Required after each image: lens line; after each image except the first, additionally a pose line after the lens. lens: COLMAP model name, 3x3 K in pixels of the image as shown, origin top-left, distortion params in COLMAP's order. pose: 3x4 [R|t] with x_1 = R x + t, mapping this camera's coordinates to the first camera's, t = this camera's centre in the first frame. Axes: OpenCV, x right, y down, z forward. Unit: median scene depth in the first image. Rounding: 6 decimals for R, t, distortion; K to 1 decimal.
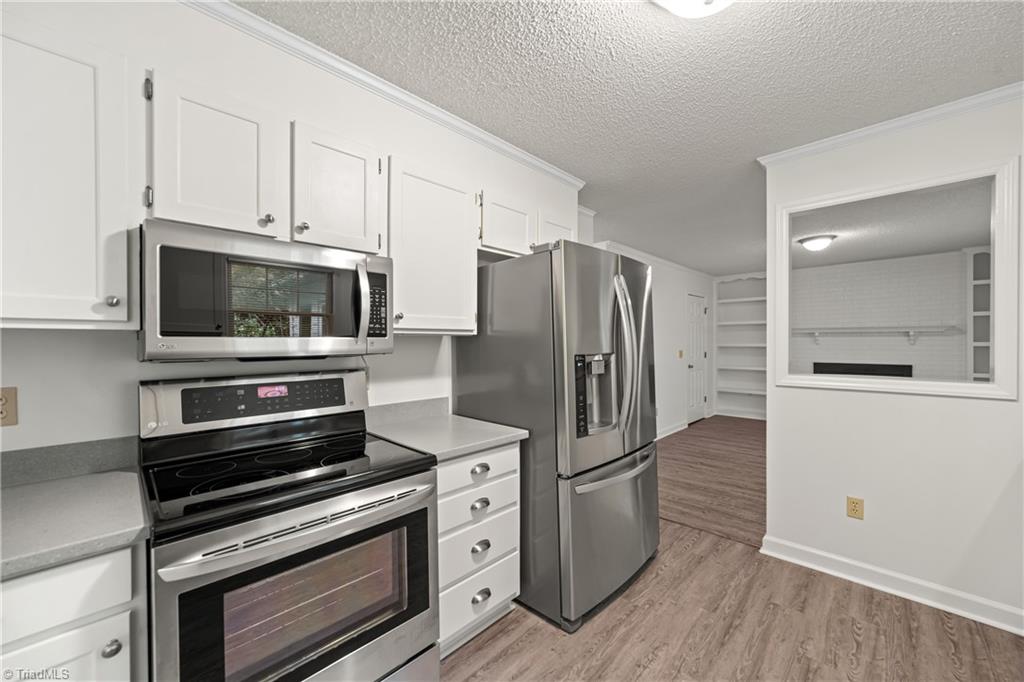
lens RADIAL K [[392.4, 0, 510.0], [0, 392.4, 342.9], [0, 0, 1]] dist [-0.009859, 0.000041]
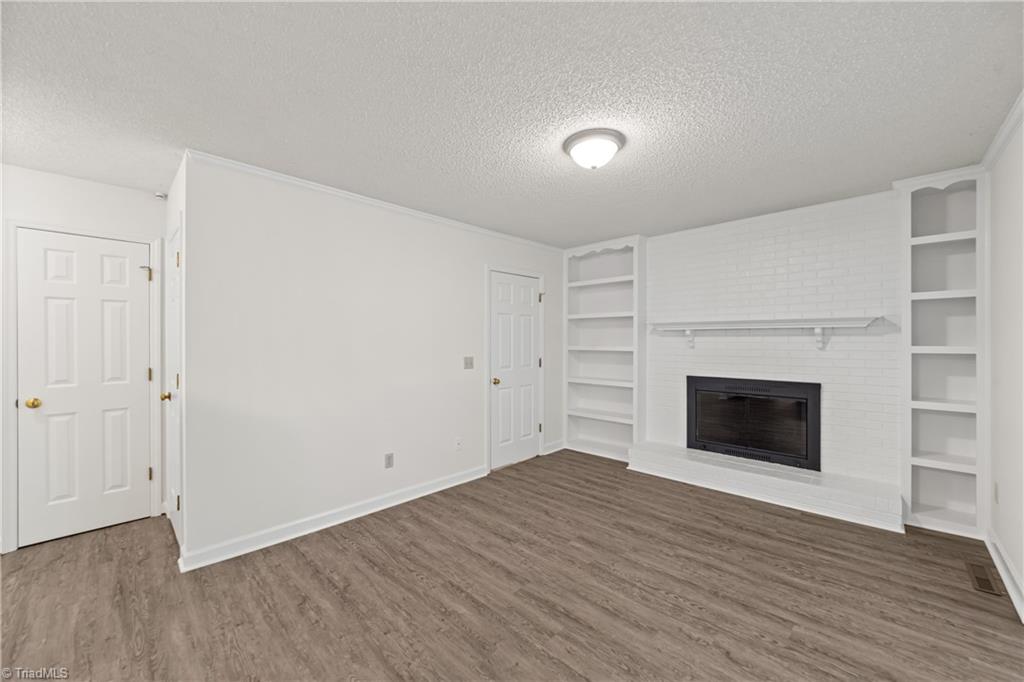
lens RADIAL K [[392.4, 0, 514.1], [0, 392.4, 338.8], [0, 0, 1]] dist [-0.009859, 0.000041]
pose [[0.999999, 0.000767, 0.001347, 0.518833], [-0.000760, 0.999983, -0.005701, -0.007762], [-0.001351, 0.005700, 0.999983, 0.364236]]
